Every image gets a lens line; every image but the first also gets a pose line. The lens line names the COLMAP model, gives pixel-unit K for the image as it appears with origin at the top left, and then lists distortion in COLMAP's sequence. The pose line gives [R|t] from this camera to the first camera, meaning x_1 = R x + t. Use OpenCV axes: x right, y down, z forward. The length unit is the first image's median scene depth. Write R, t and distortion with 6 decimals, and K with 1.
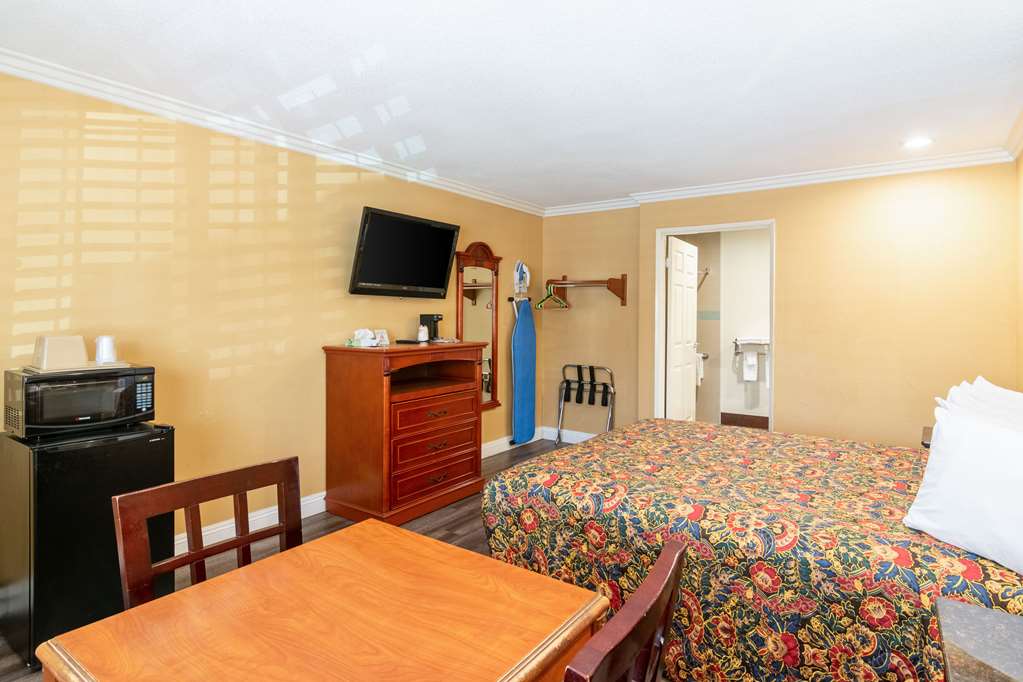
lens RADIAL K [[554.9, 0, 499.5], [0, 554.9, 316.0], [0, 0, 1]] dist [0.000828, 0.000084]
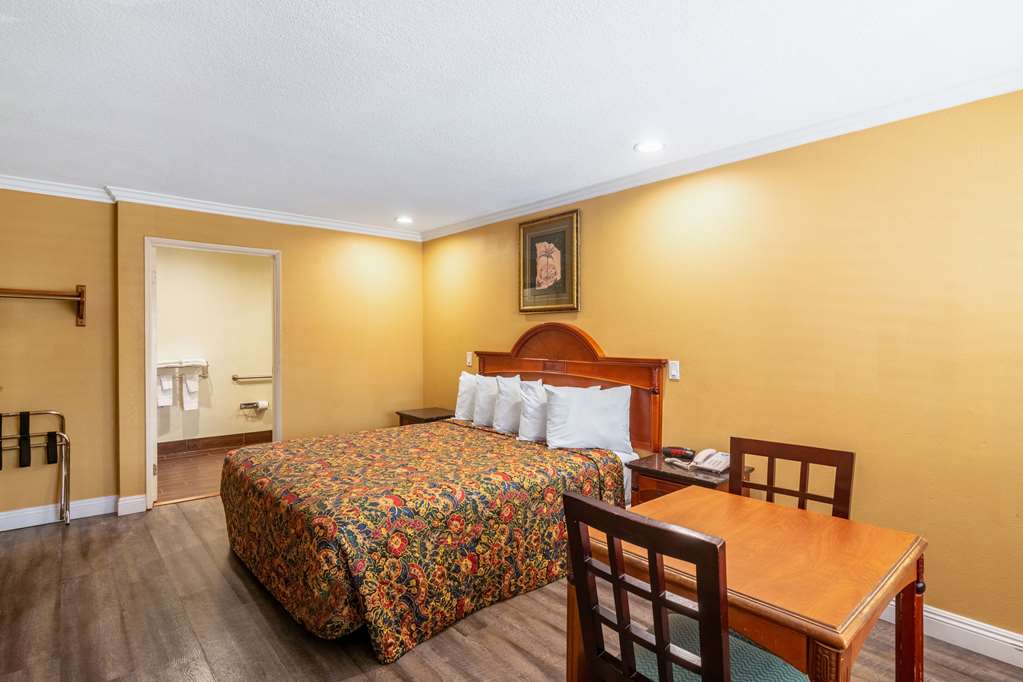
lens RADIAL K [[522.9, 0, 520.2], [0, 522.9, 339.0], [0, 0, 1]] dist [-0.005090, 0.000579]
pose [[0.217682, -0.013621, 0.975925, -0.827160], [0.008216, 0.999893, 0.012123, -0.012835], [-0.975985, 0.005379, 0.217770, 0.583328]]
